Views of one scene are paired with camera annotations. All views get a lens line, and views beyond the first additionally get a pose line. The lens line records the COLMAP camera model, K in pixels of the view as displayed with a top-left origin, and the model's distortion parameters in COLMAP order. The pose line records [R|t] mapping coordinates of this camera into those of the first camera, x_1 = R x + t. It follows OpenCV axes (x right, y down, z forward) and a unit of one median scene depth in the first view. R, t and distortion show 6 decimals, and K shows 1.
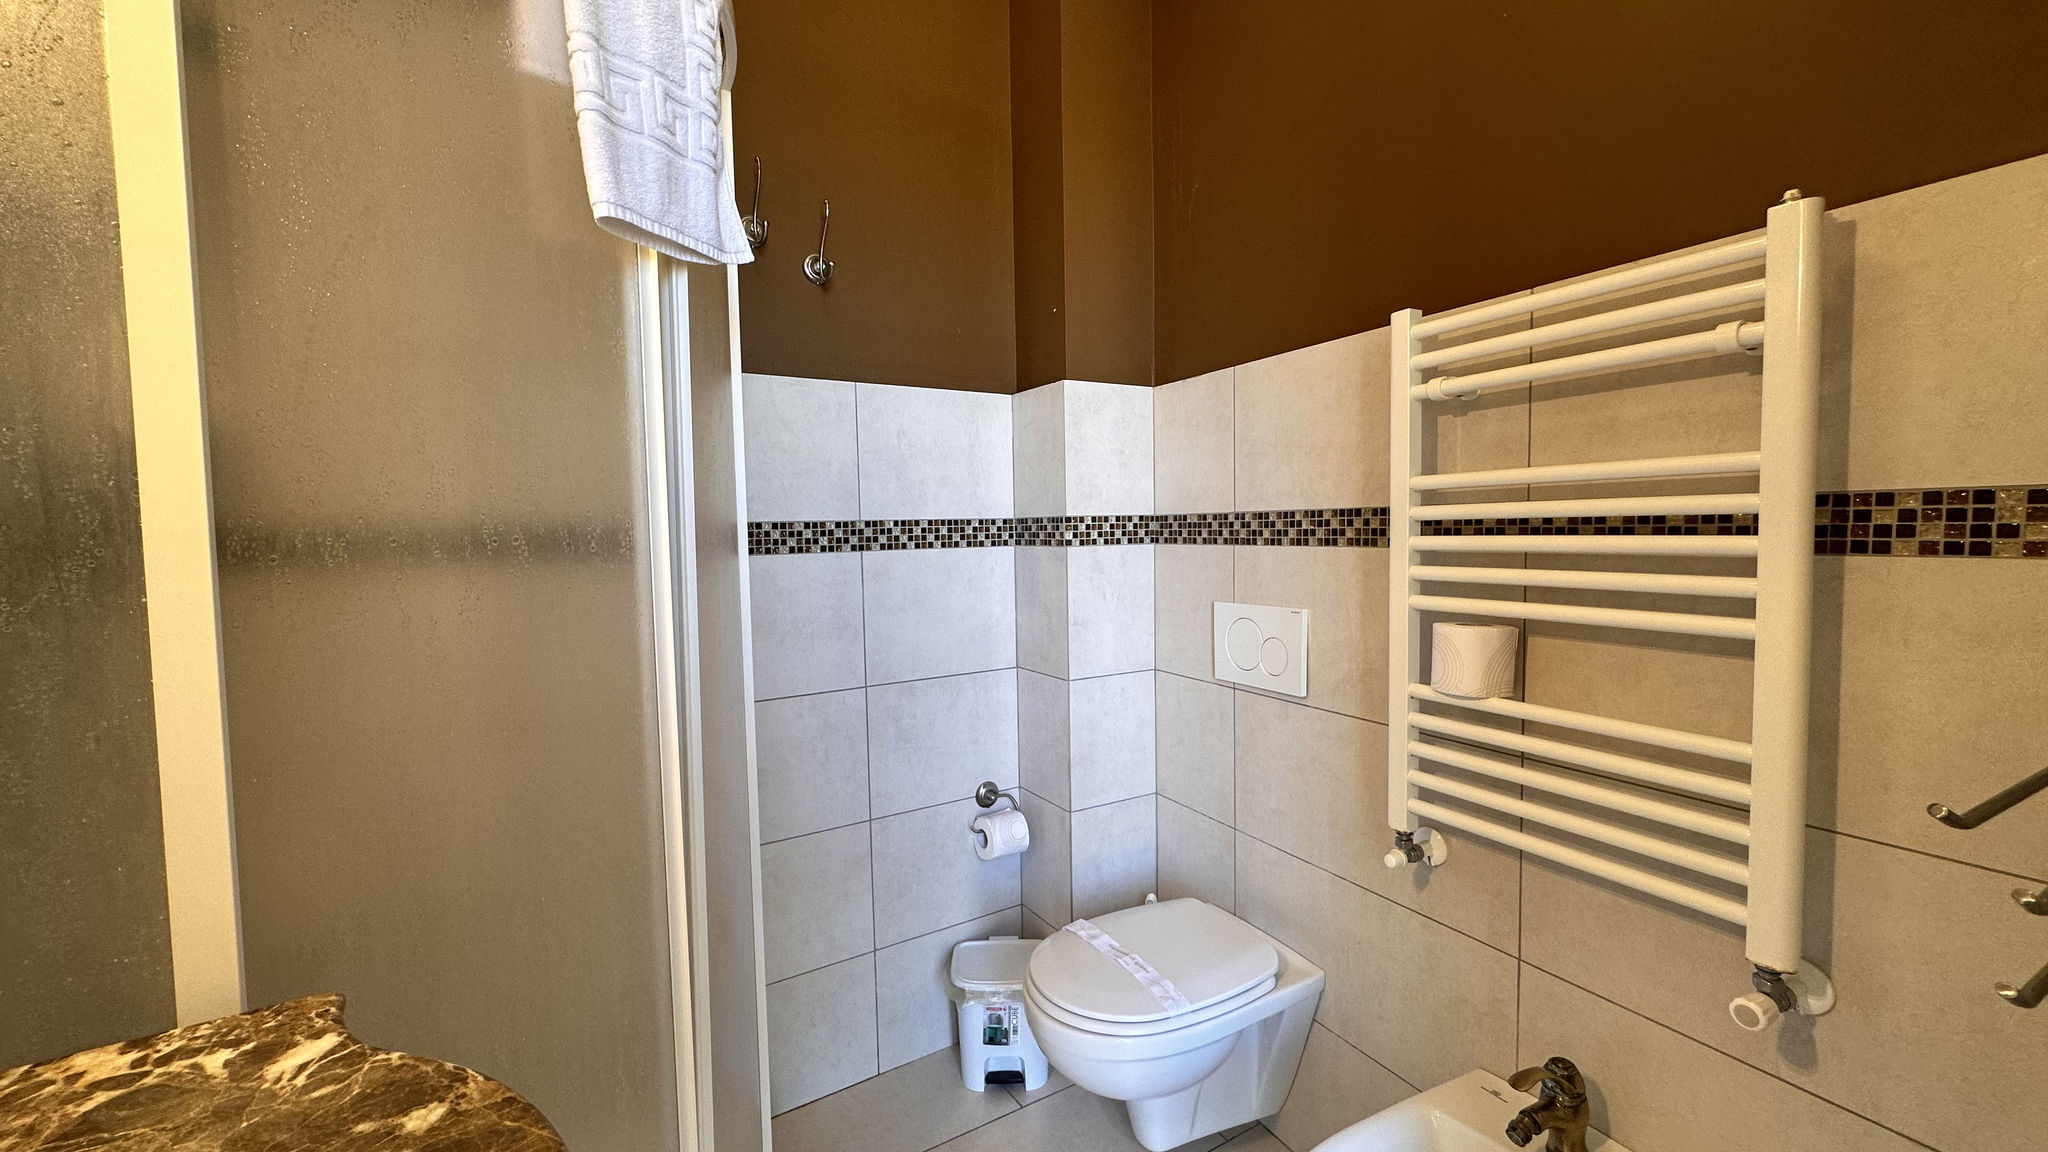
lens RADIAL K [[817.6, 0, 1024.0], [0, 817.6, 576.0], [0, 0, 1]] dist [0.000458, 0.000454]
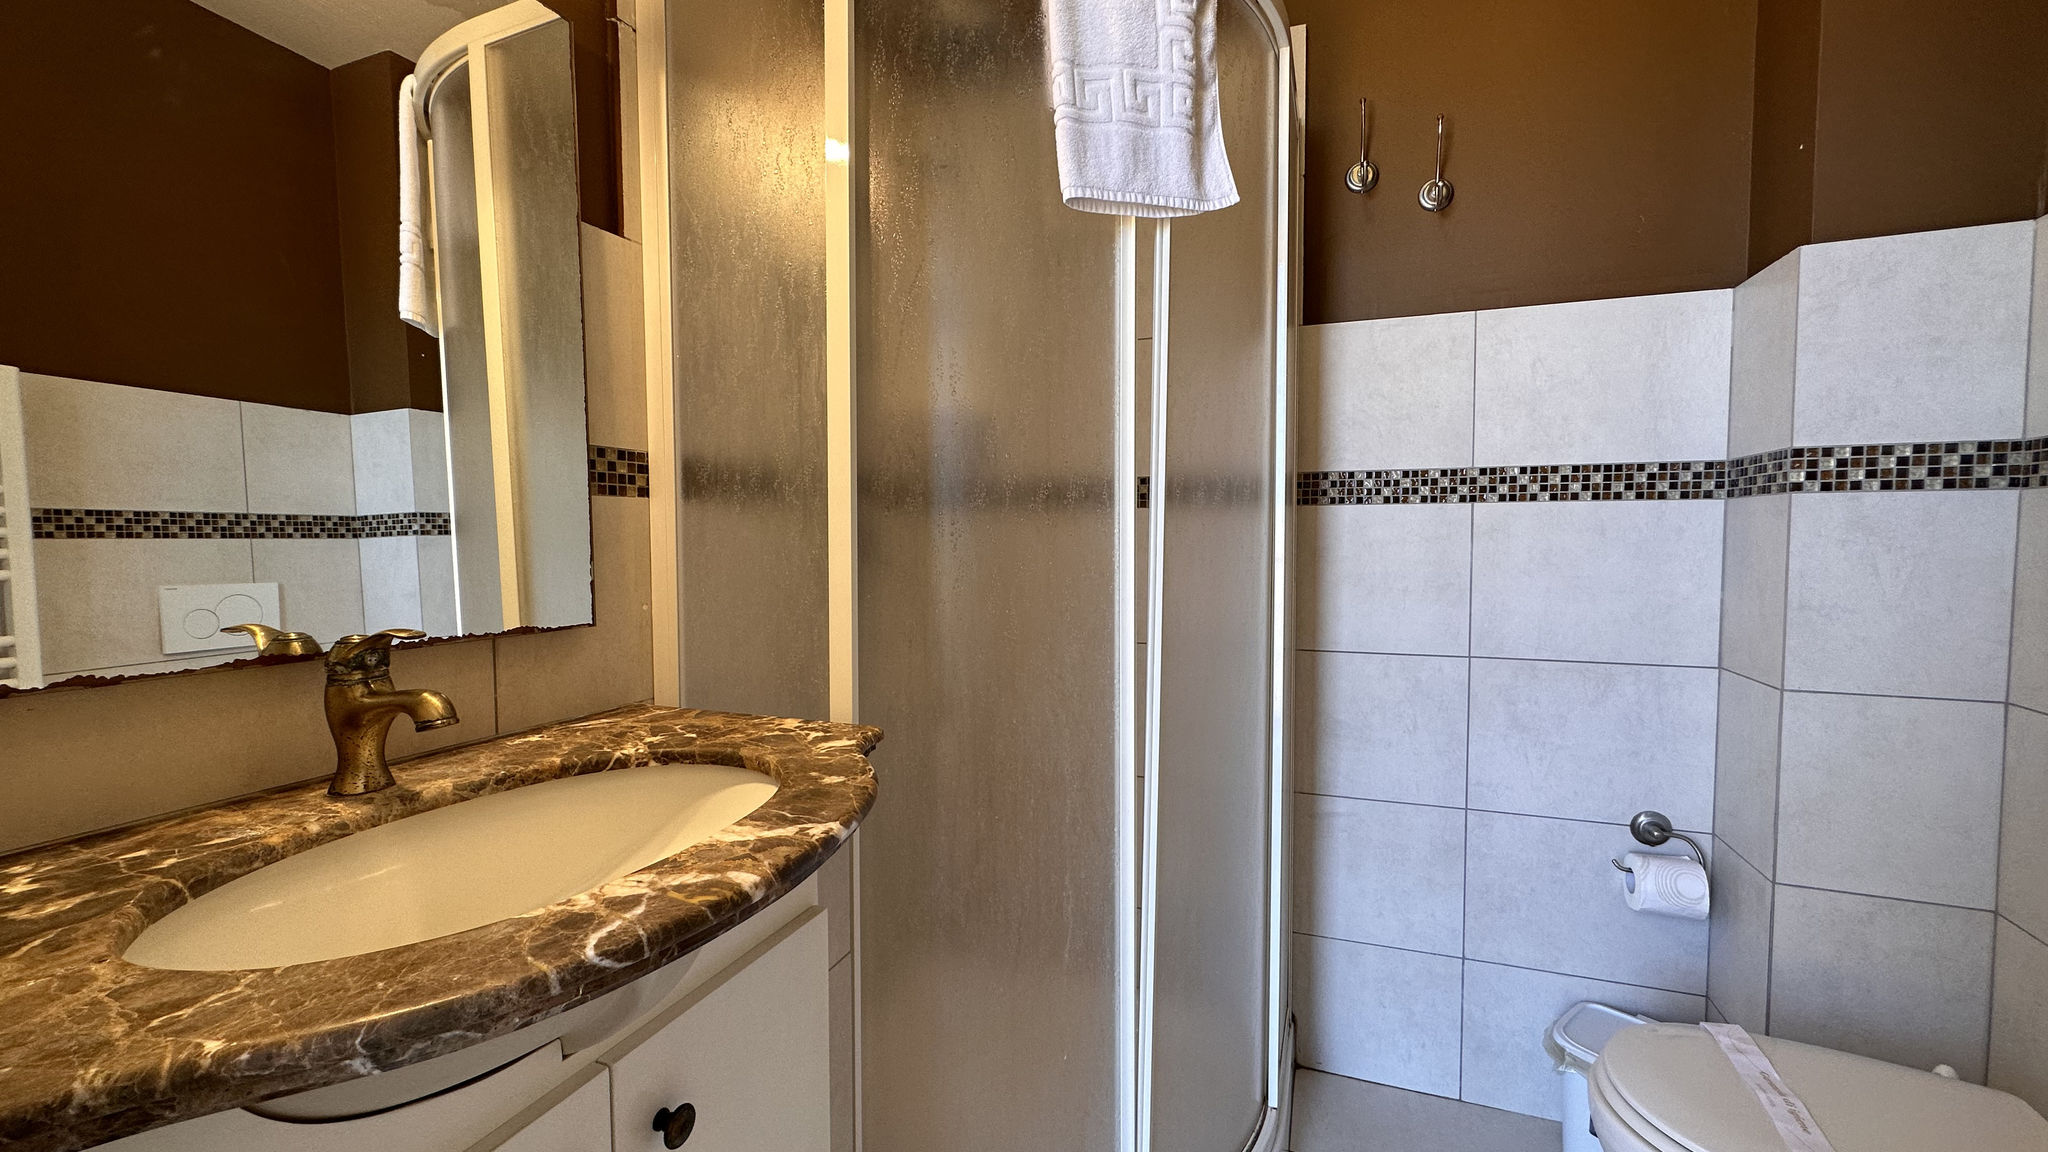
lens RADIAL K [[817.6, 0, 1024.0], [0, 817.6, 576.0], [0, 0, 1]] dist [0.000458, 0.000454]
pose [[0.600941, 0.059024, -0.797111, 0.213062], [-0.057519, 0.997878, 0.030527, 0.048516], [0.797221, 0.027504, 0.603060, 0.081308]]
